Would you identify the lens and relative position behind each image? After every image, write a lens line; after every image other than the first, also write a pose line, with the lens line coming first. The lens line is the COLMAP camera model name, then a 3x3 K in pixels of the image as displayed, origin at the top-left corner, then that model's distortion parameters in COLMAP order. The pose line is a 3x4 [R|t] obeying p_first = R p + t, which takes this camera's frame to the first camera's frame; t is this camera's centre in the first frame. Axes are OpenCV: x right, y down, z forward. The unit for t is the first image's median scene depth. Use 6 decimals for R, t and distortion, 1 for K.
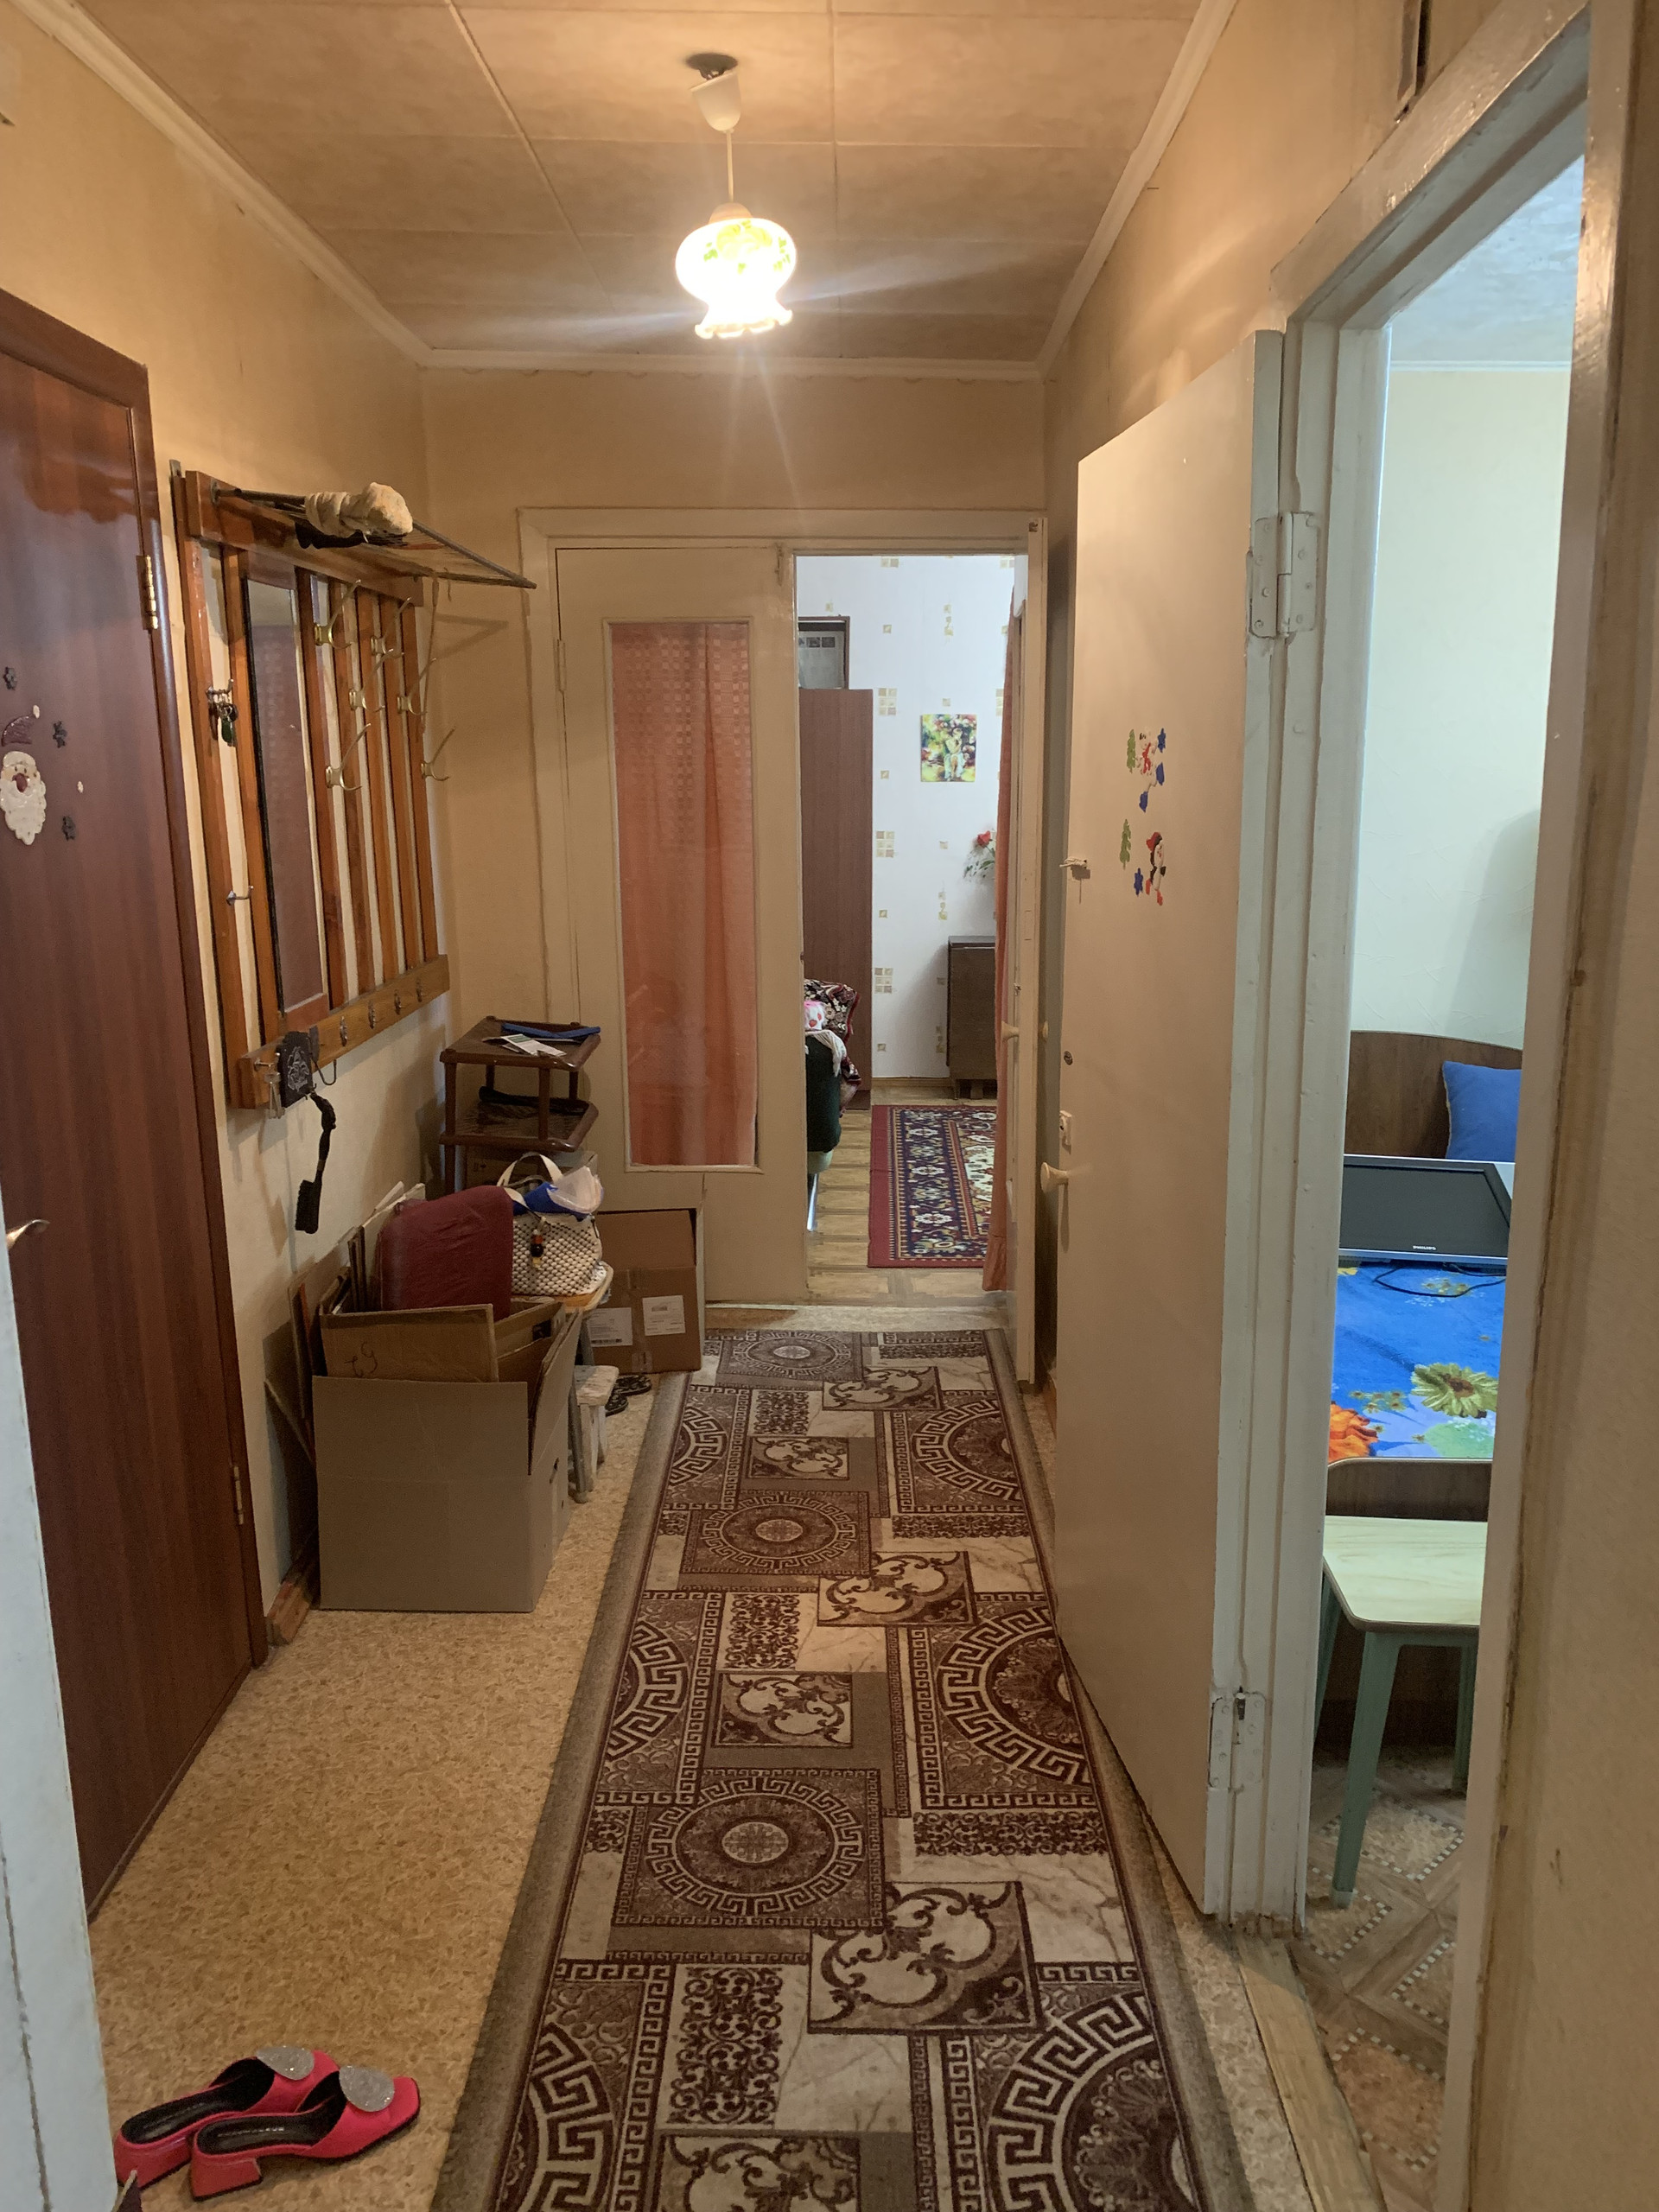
lens RADIAL K [[1606.2, 0, 836.4], [0, 1606.2, 1114.0], [0, 0, 1]] dist [0.094997, -0.001441]
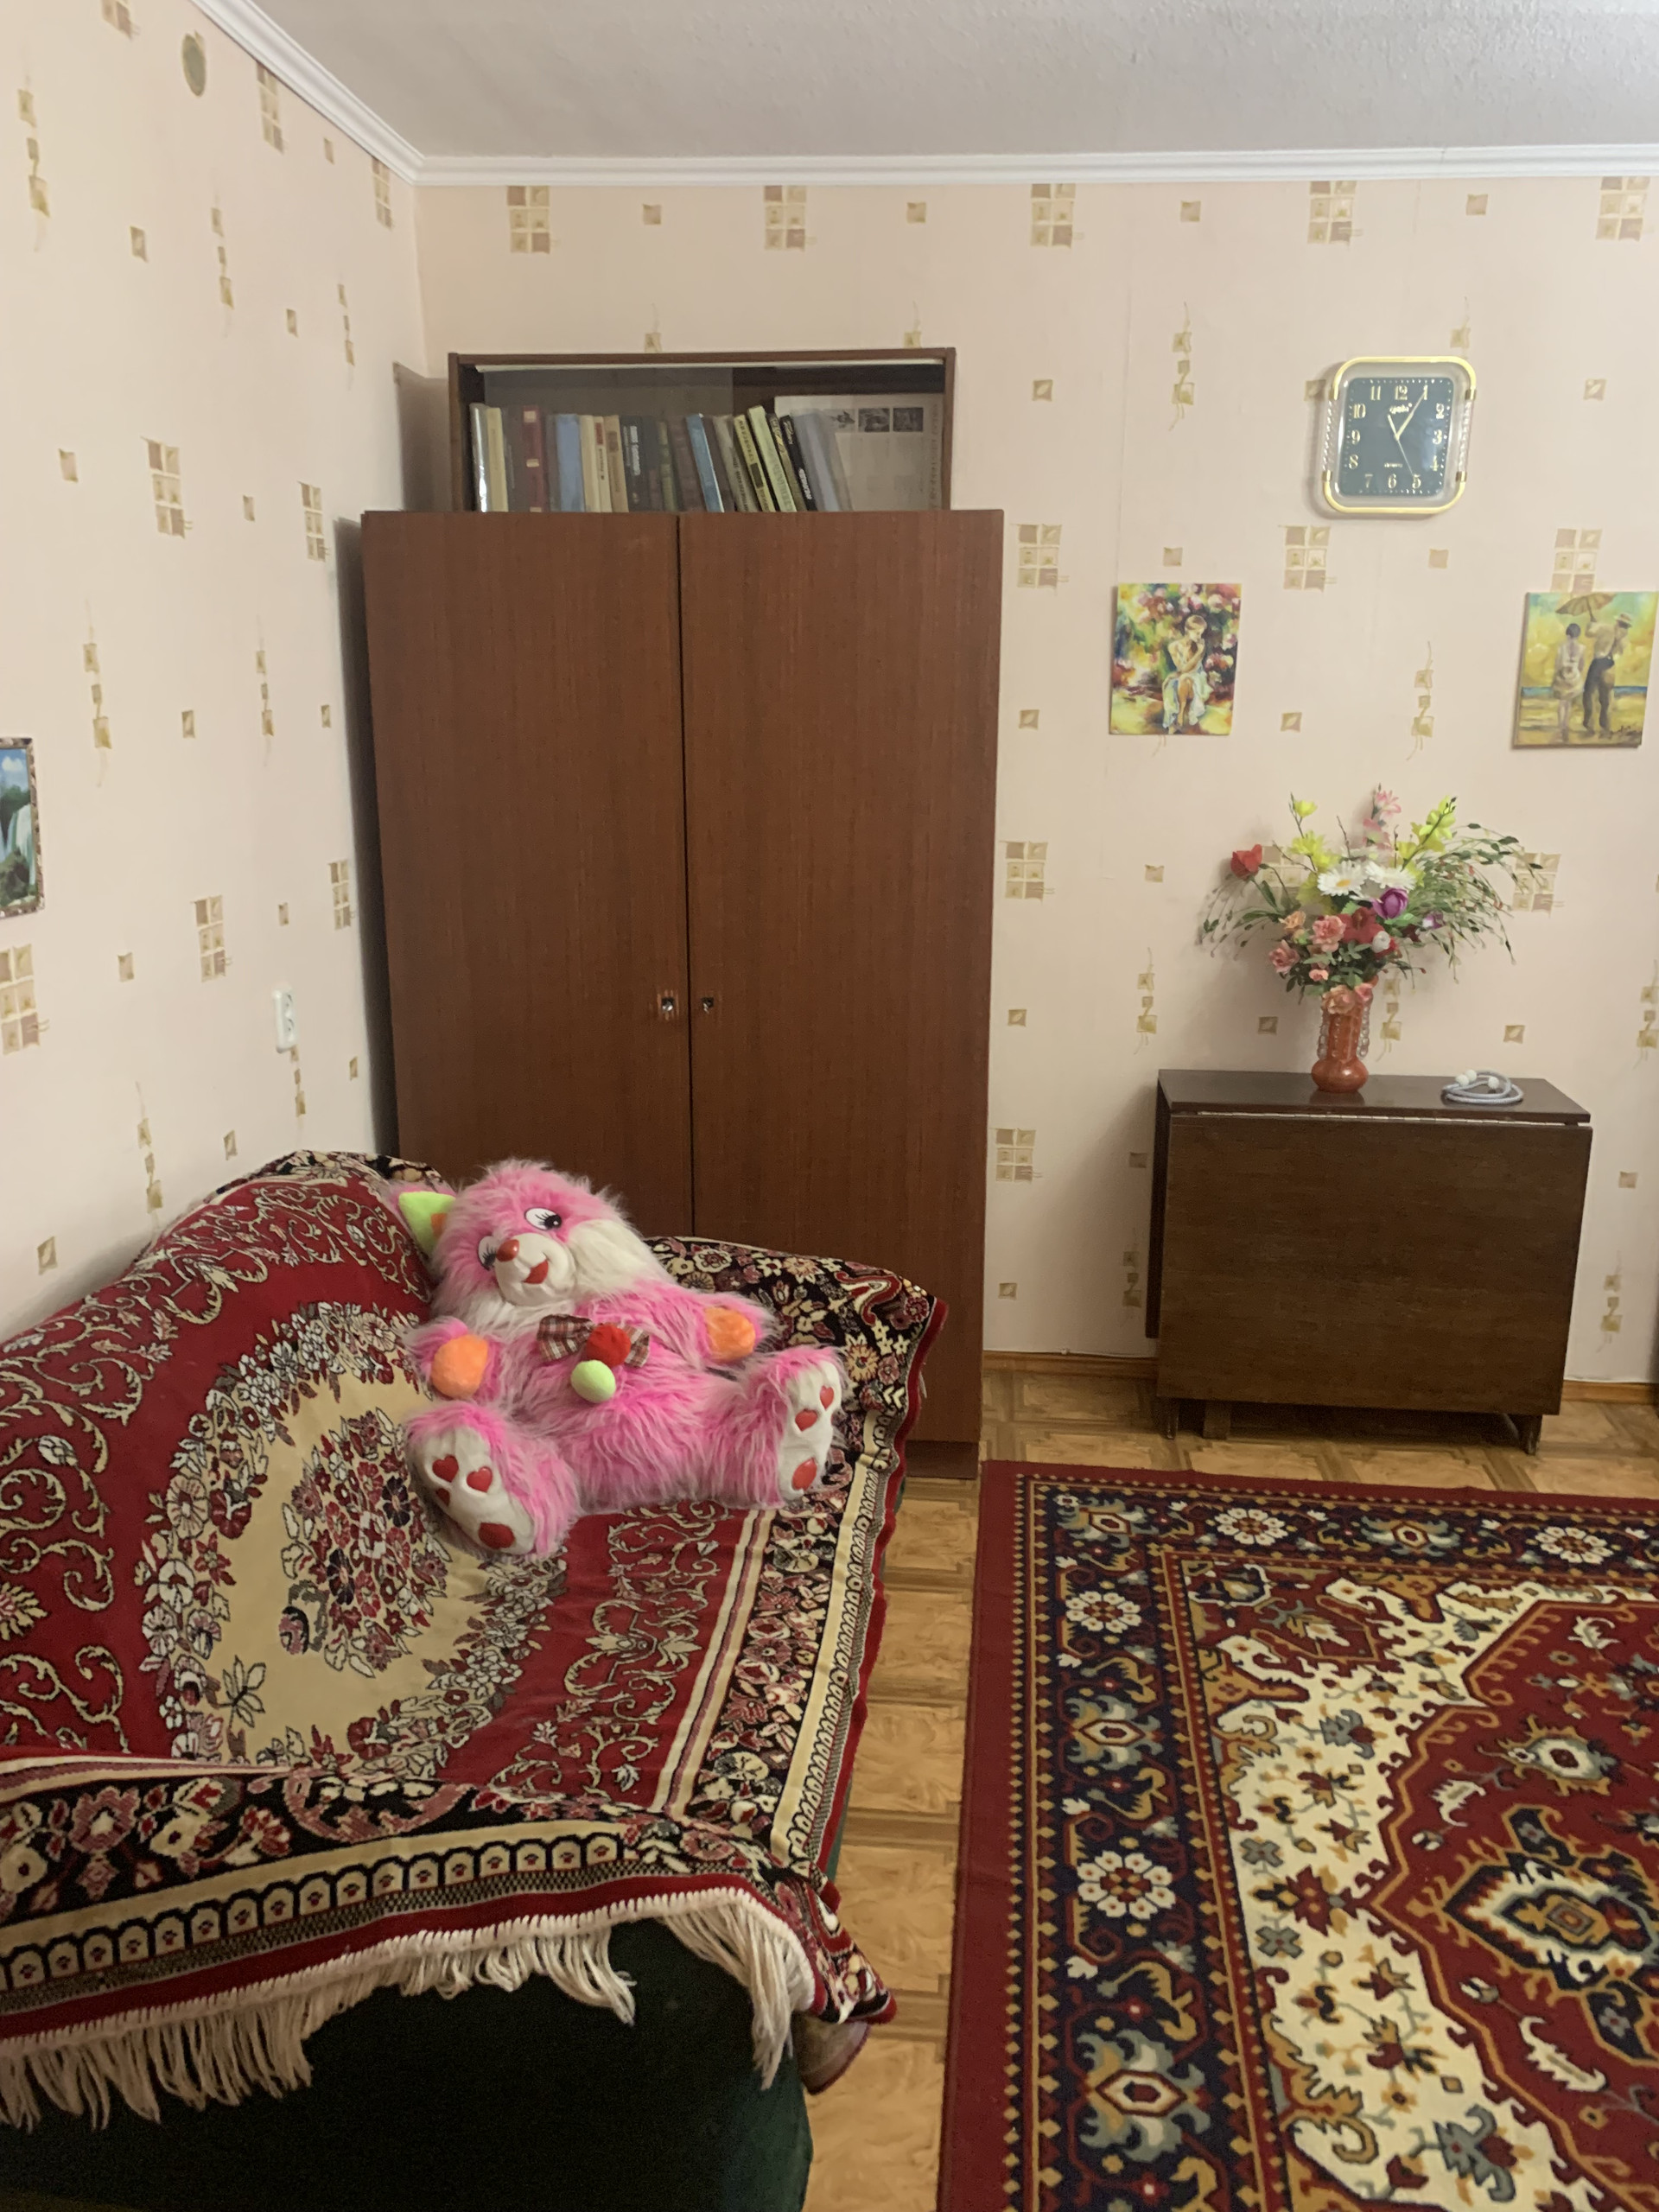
lens RADIAL K [[1662.7, 0, 829.5], [0, 1662.7, 1106.0], [0, 0, 1]] dist [0.011878, -0.011747]
pose [[0.996161, 0.025622, -0.083713, 0.016381], [-0.023487, 0.999376, 0.026382, -0.113541], [0.084336, -0.024315, 0.996141, 0.532093]]
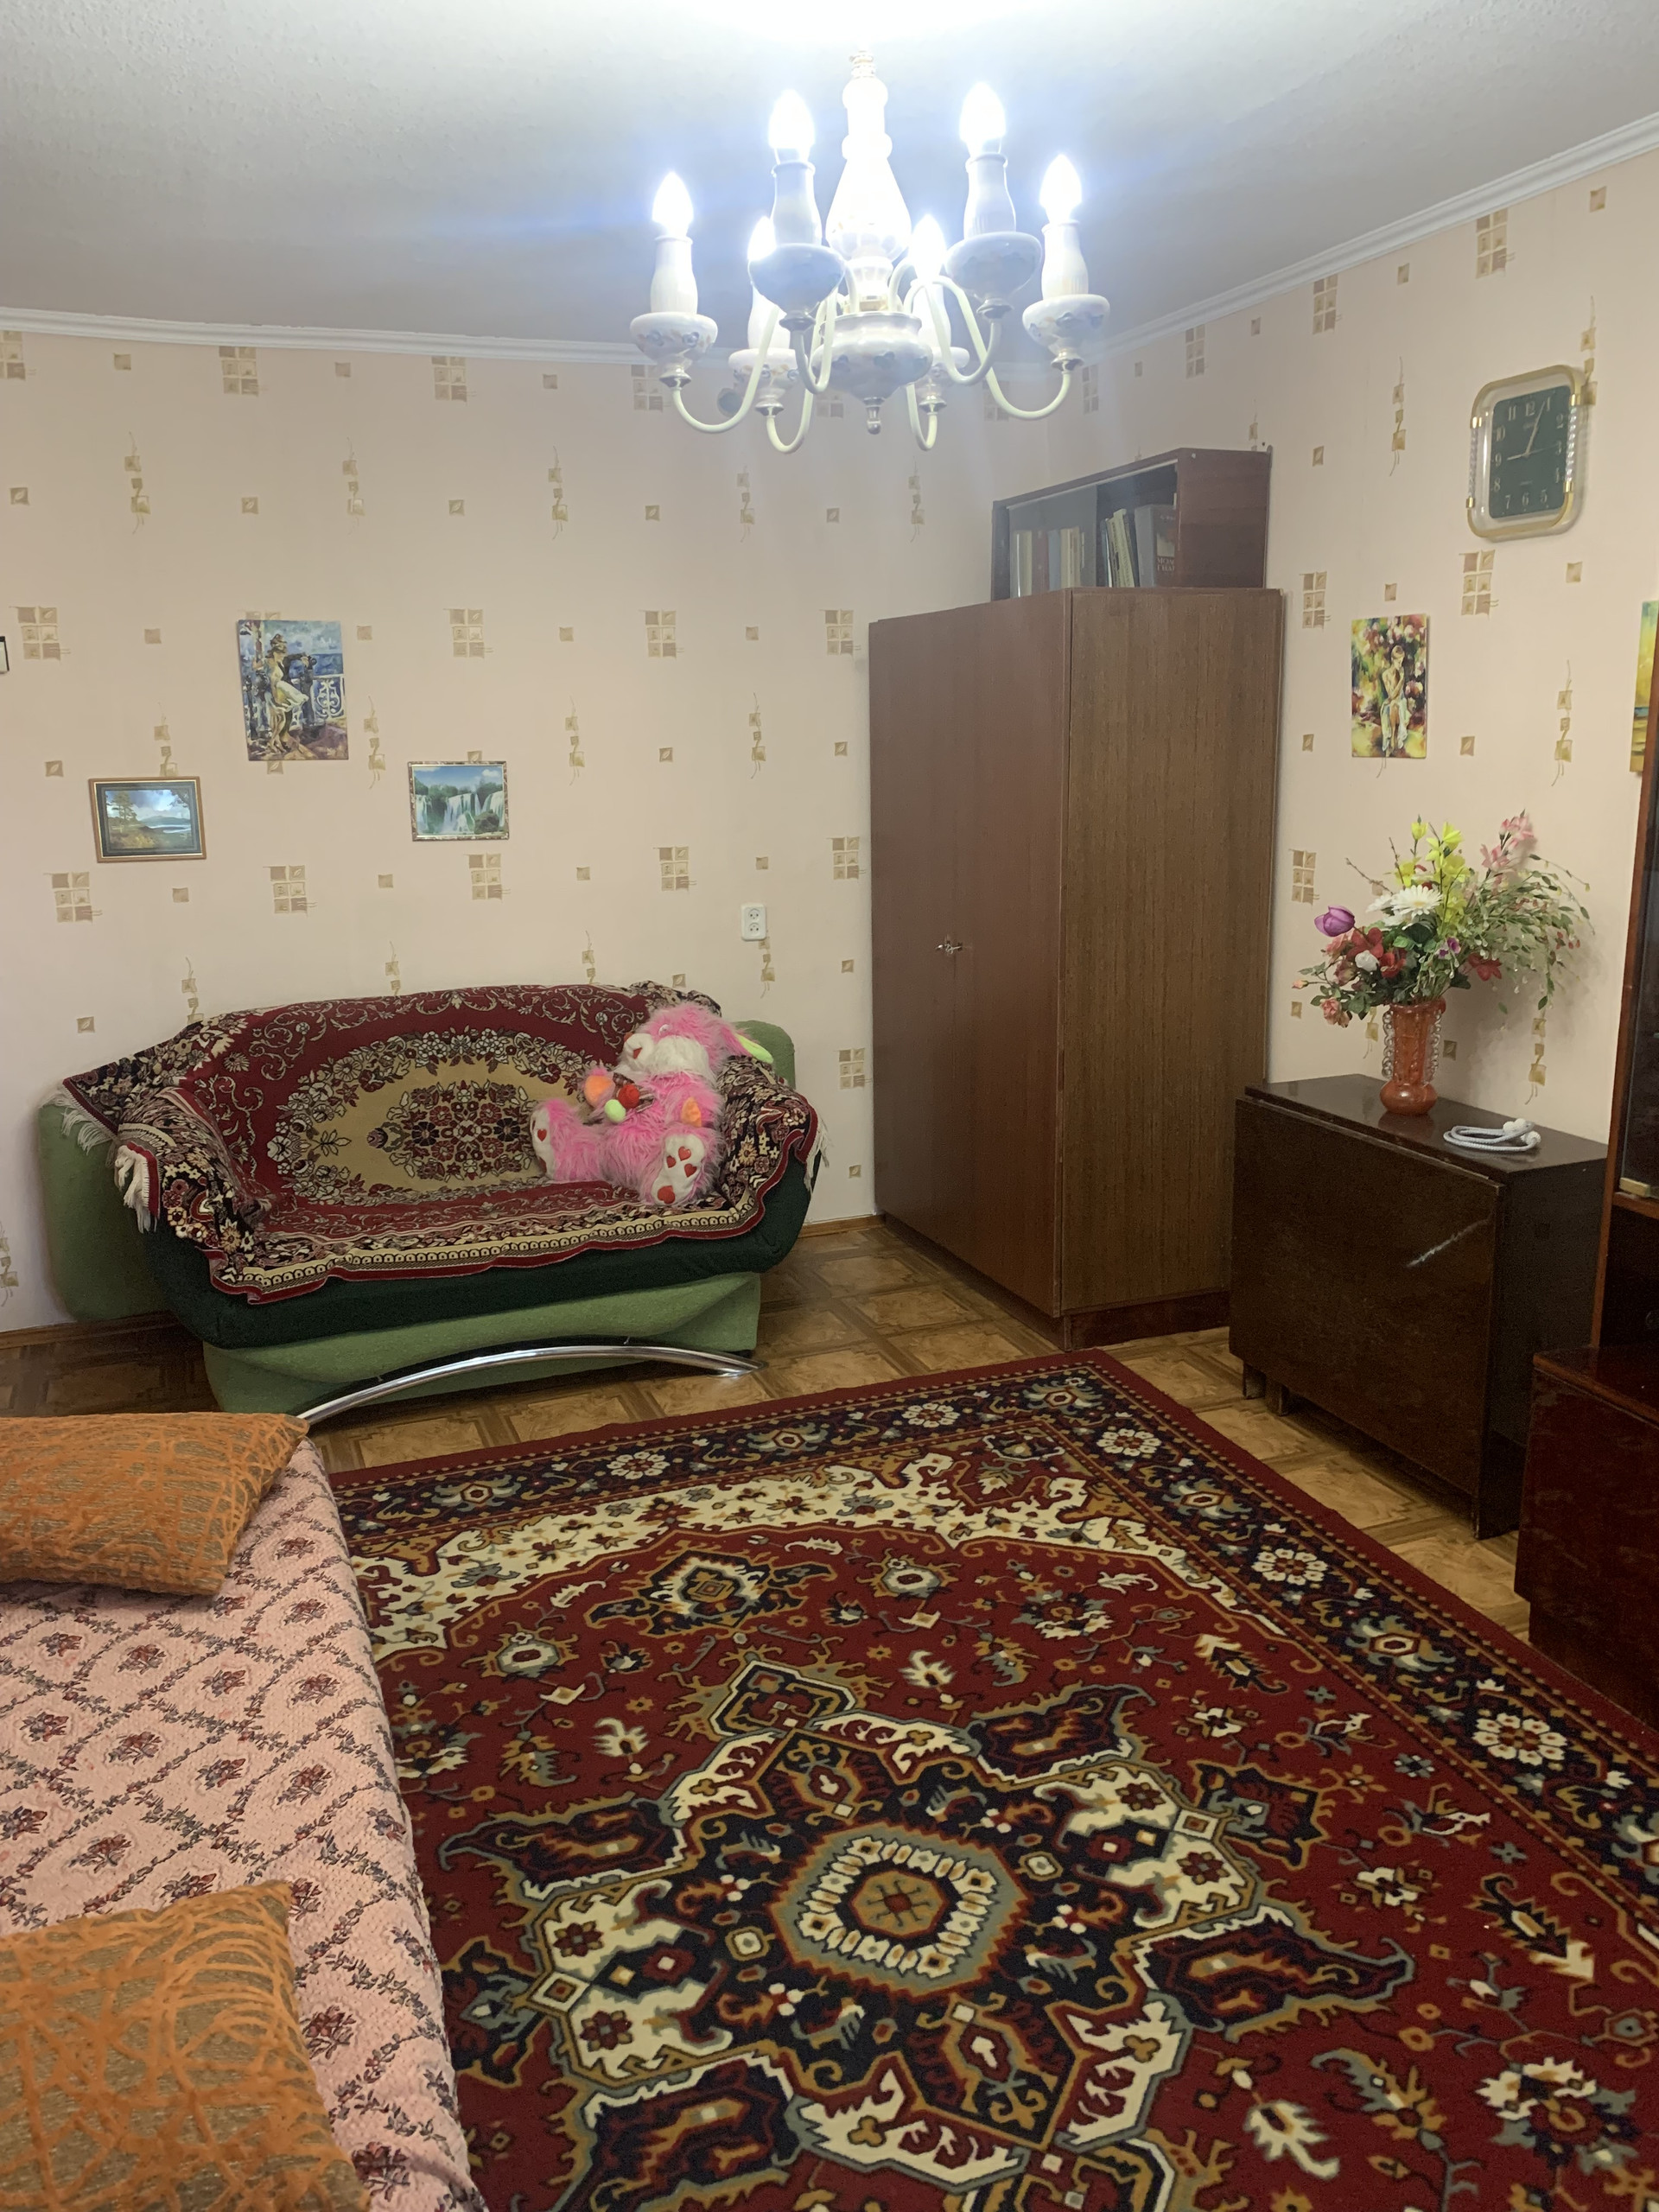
lens RADIAL K [[1656.9, 0, 830.1], [0, 1656.9, 1055.4], [0, 0, 1]] dist [0.082666, -0.112916]
pose [[0.368869, 0.175934, -0.912679, 0.479192], [-0.177609, 0.977171, 0.116583, -0.149929], [0.912354, 0.119096, 0.391696, 0.673692]]
